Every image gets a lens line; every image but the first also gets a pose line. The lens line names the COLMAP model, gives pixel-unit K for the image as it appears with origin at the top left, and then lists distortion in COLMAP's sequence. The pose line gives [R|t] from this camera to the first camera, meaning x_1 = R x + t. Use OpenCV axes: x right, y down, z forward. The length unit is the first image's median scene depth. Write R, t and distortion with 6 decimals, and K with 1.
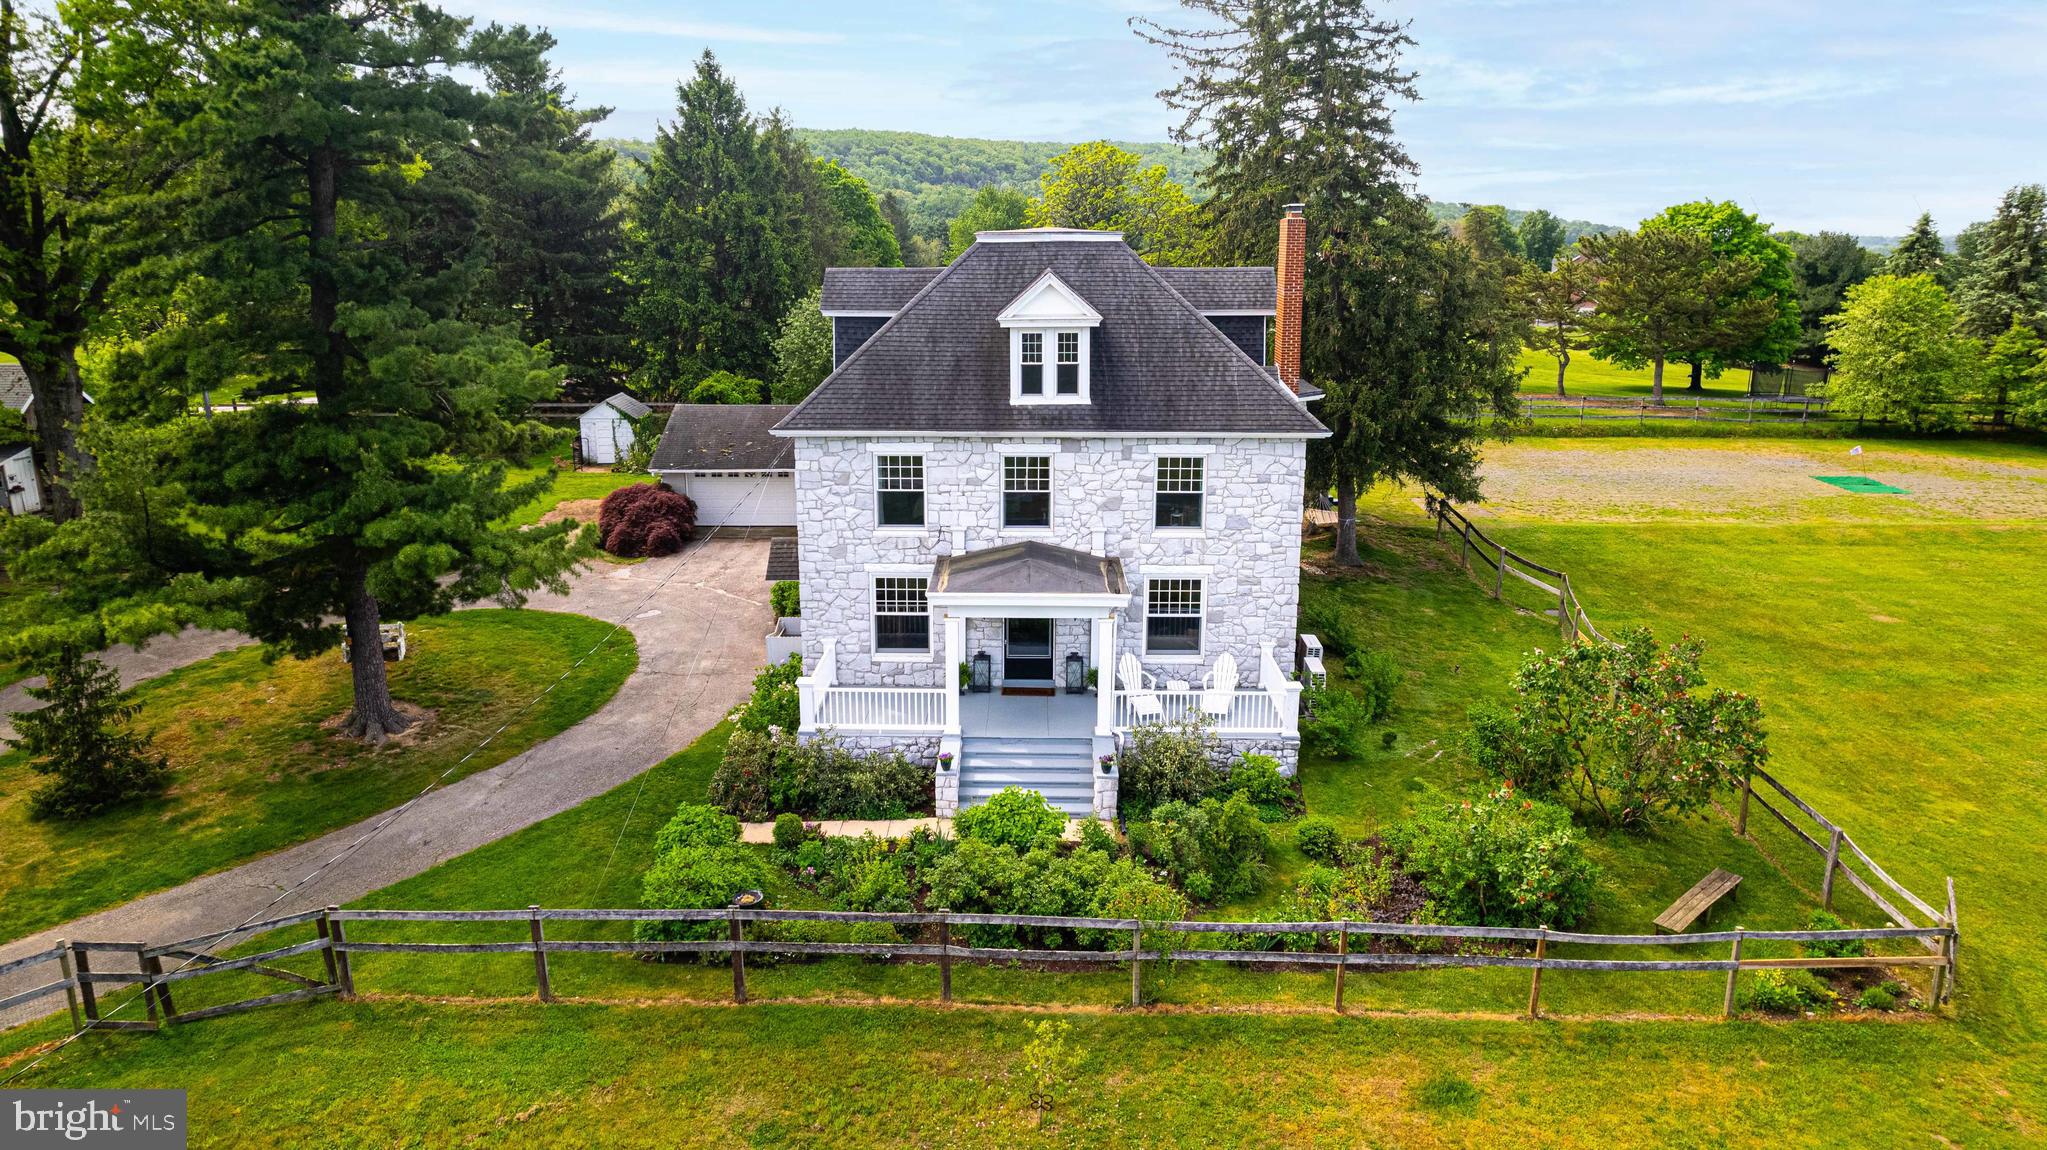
lens RADIAL K [[1310.2, 0, 1017.4], [0, 1310.2, 563.1], [0, 0, 1]] dist [-0.082294, 0.077371]
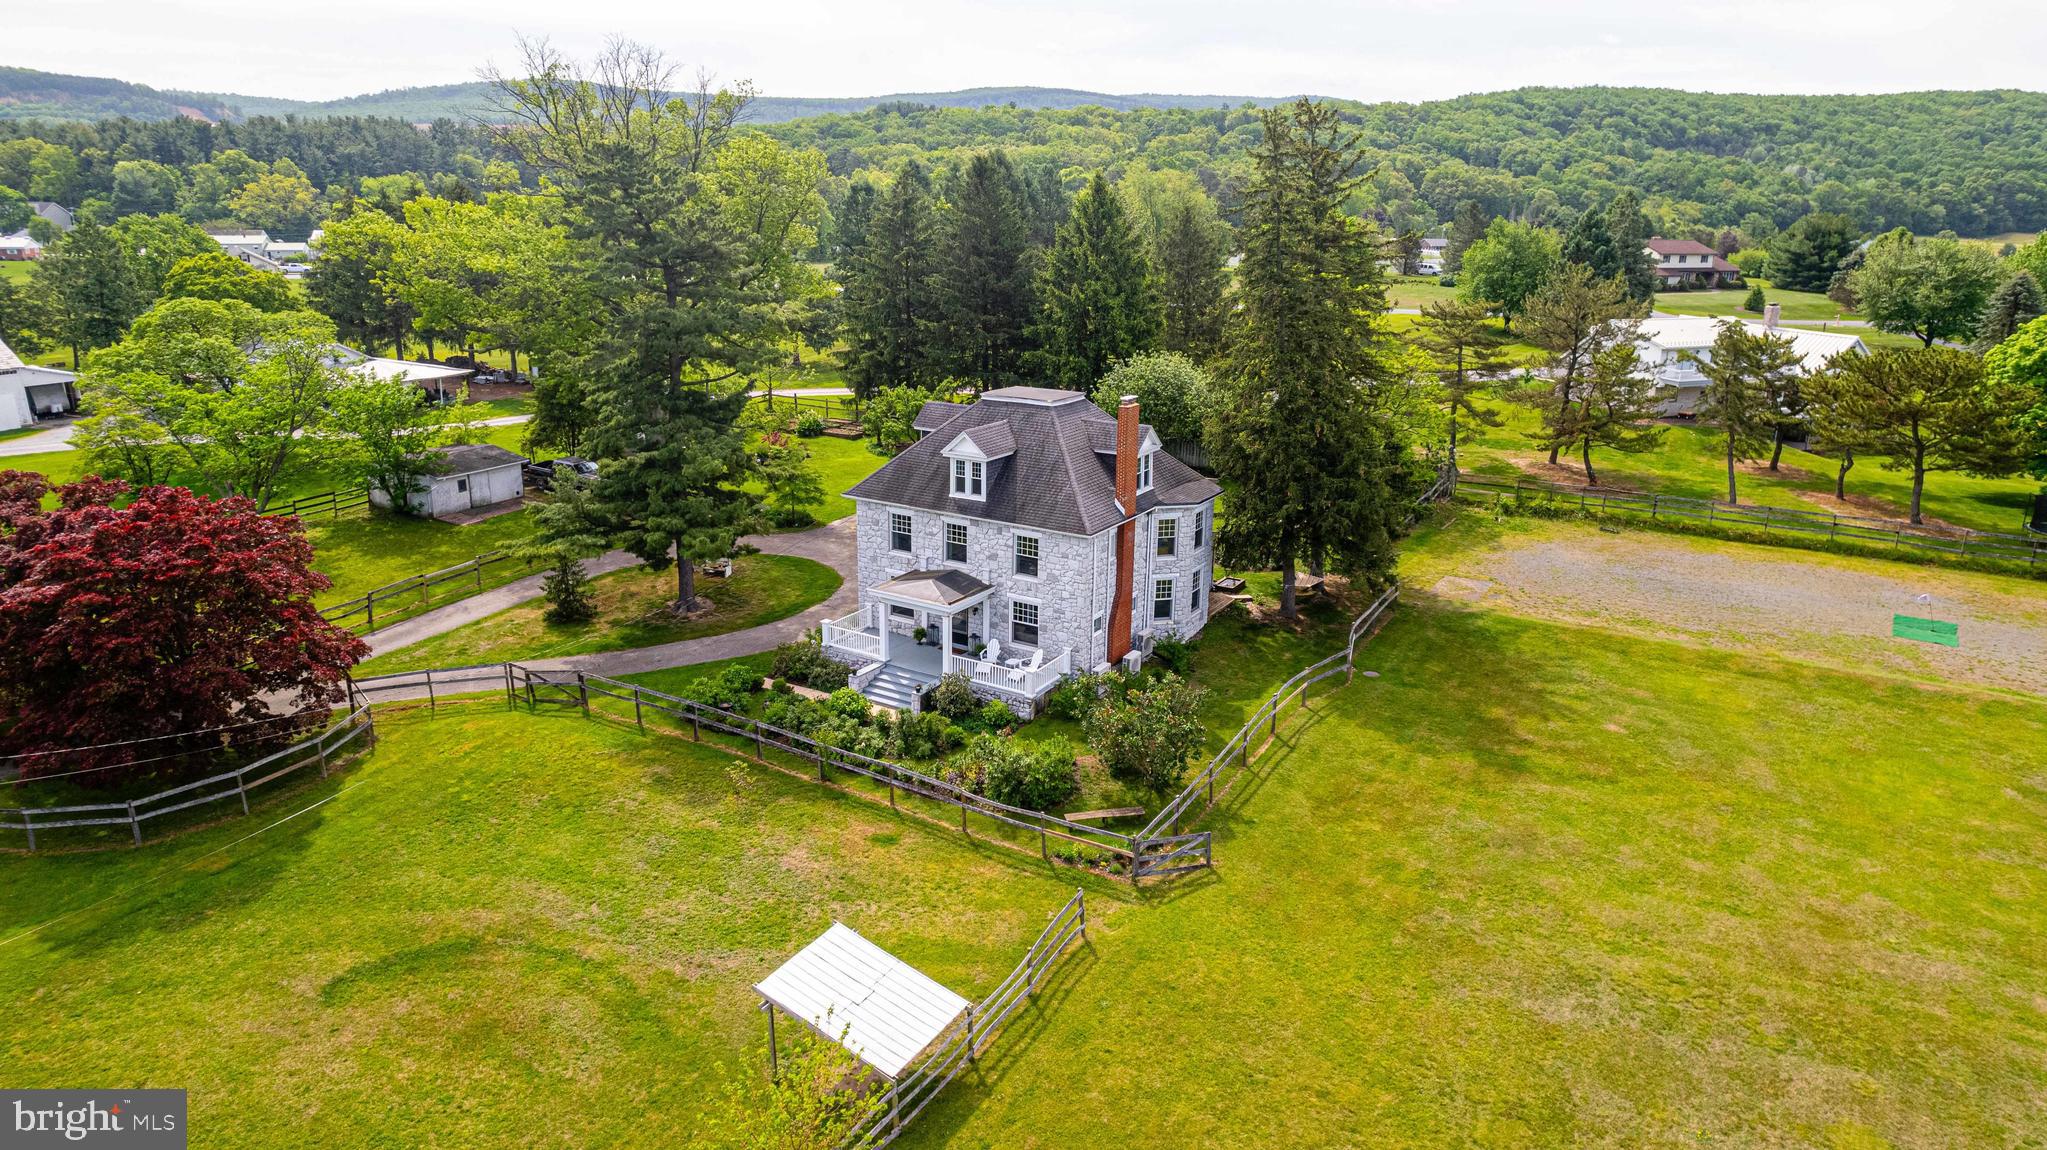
lens RADIAL K [[1310.2, 0, 1022.5], [0, 1310.2, 562.7], [0, 0, 1]] dist [-0.082294, 0.077371]
pose [[0.857754, 0.154962, -0.490148, 1.010588], [-0.136003, 0.987916, 0.074329, -0.179282], [0.495743, 0.002905, 0.868464, -0.572077]]
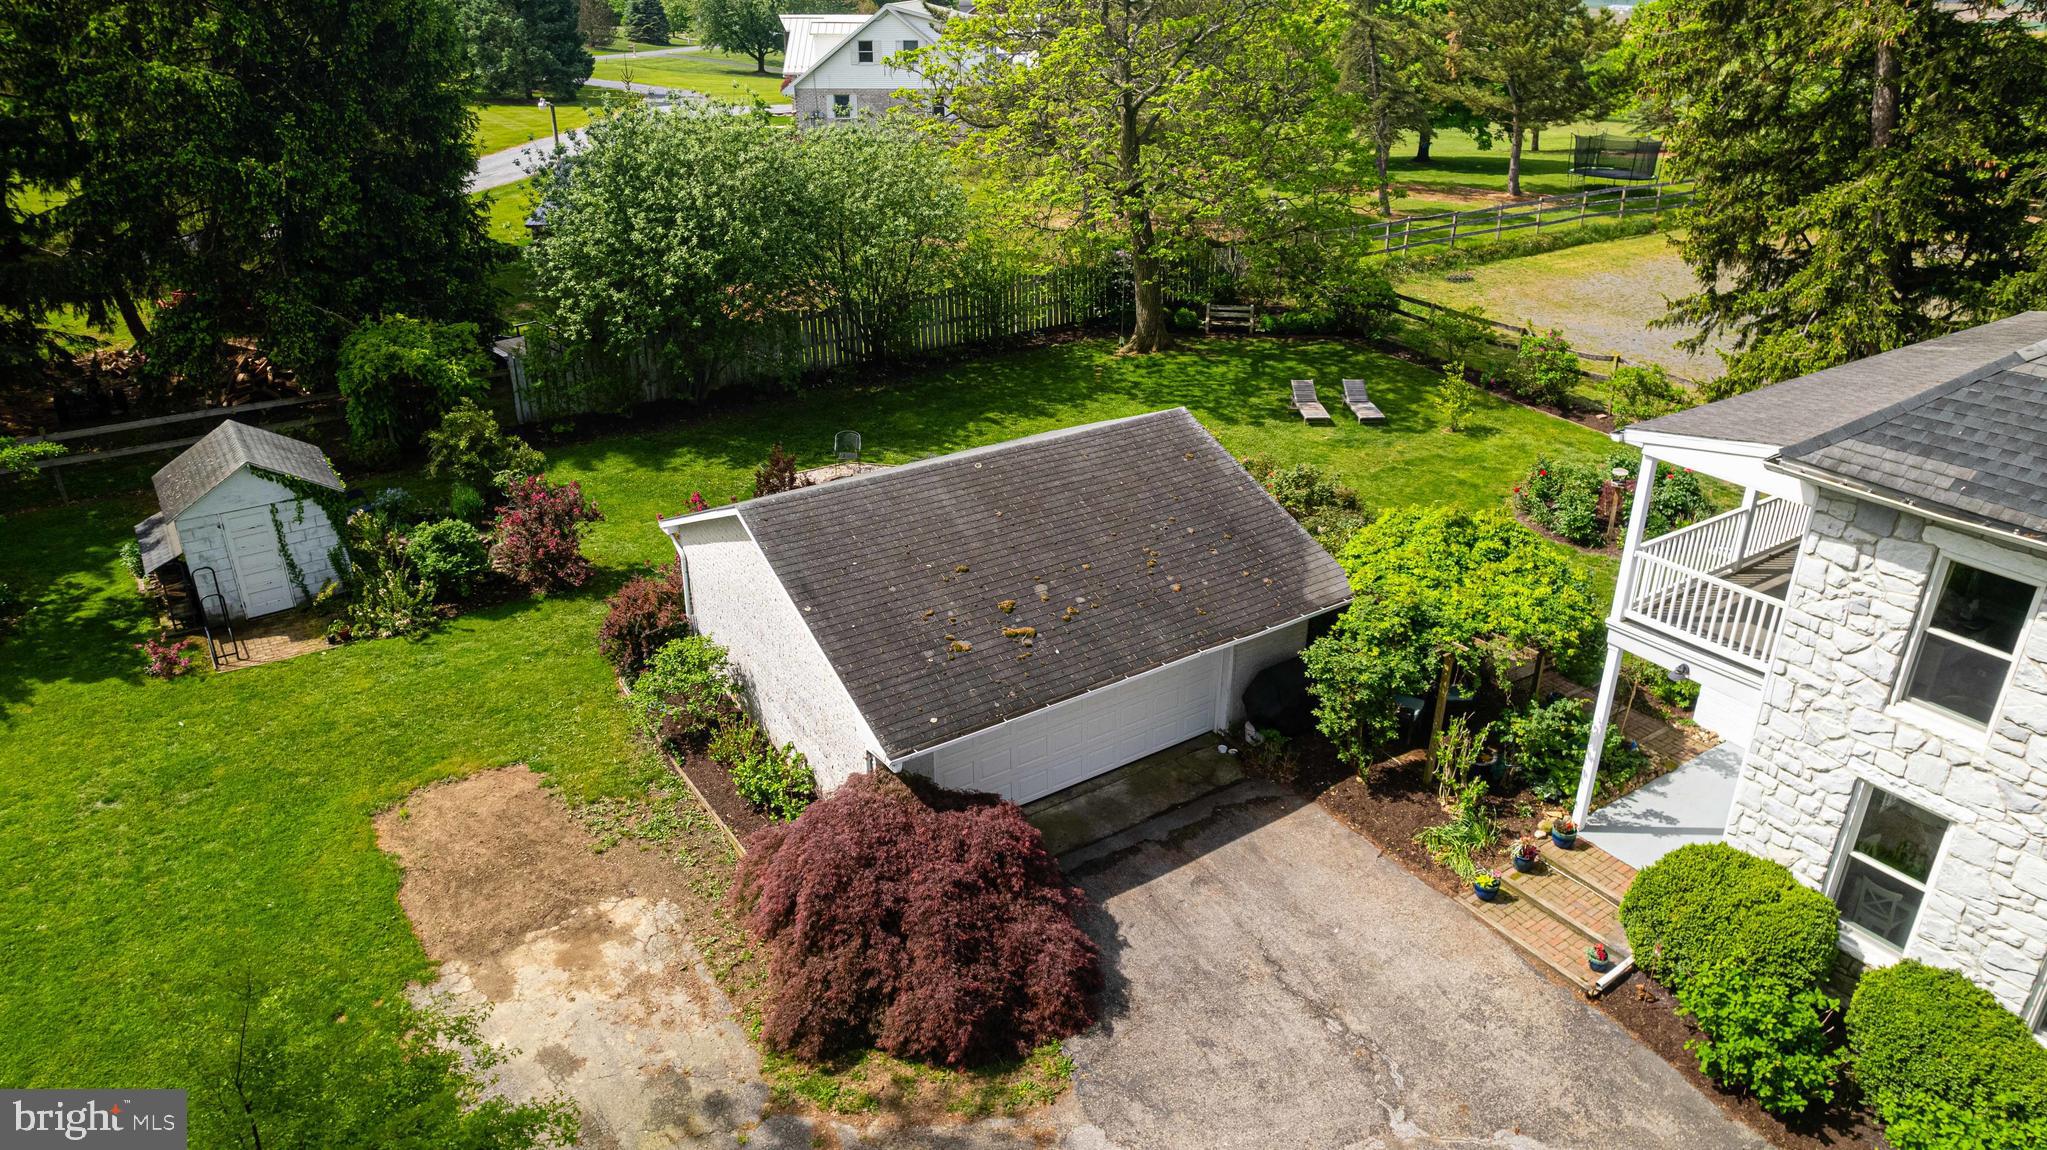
lens RADIAL K [[1310.2, 0, 1014.5], [0, 1310.2, 572.3], [0, 0, 1]] dist [-0.082294, 0.077371]
pose [[0.834216, -0.231259, 0.500602, -0.650125], [0.130738, 0.964875, 0.227870, -0.300875], [-0.535715, -0.124645, 0.835148, 1.120576]]
